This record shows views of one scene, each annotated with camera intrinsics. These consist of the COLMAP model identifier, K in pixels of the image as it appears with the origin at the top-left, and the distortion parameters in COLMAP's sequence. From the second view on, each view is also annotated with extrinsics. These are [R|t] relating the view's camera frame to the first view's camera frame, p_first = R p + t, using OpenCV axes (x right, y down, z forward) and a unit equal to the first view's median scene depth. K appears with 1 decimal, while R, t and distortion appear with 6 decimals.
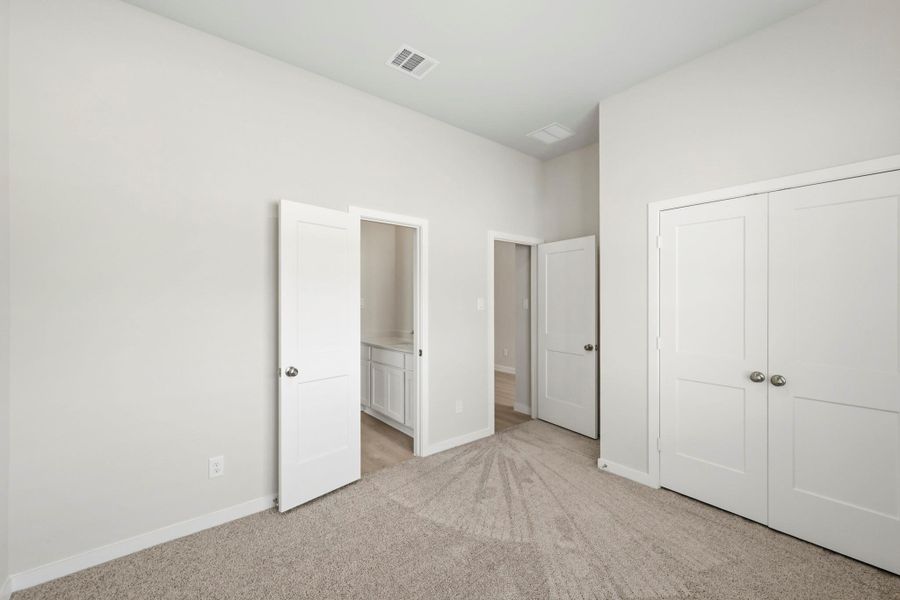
lens RADIAL K [[357.5, 0, 451.4], [0, 357.5, 300.6], [0, 0, 1]] dist [0.000170, 0.000127]
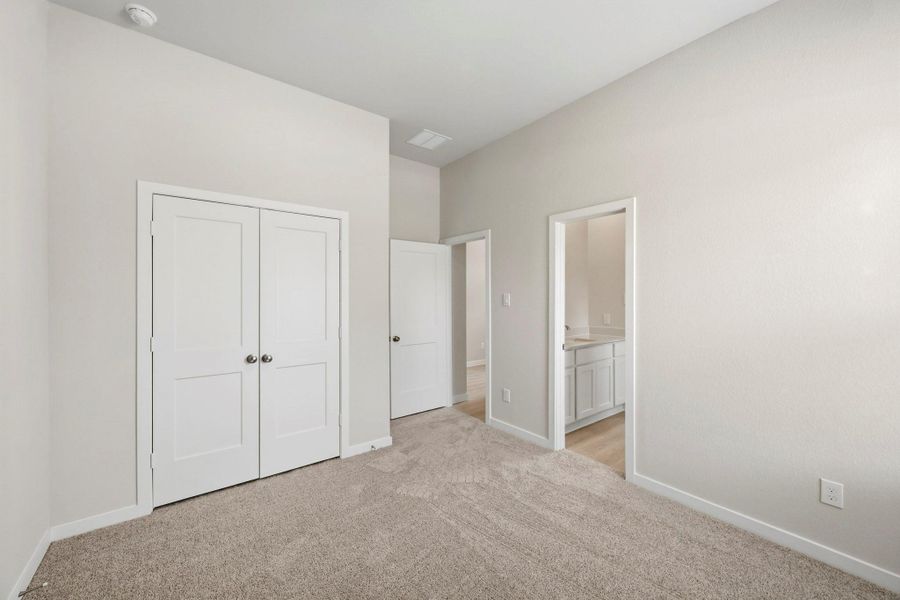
lens RADIAL K [[335.0, 0, 447.6], [0, 335.0, 292.6], [0, 0, 1]] dist [0.000201, 0.000030]
pose [[0.065093, 0.003601, 0.997873, -0.237196], [0.004211, 0.999984, -0.003883, -0.002426], [-0.997870, 0.004455, 0.065077, 0.281427]]
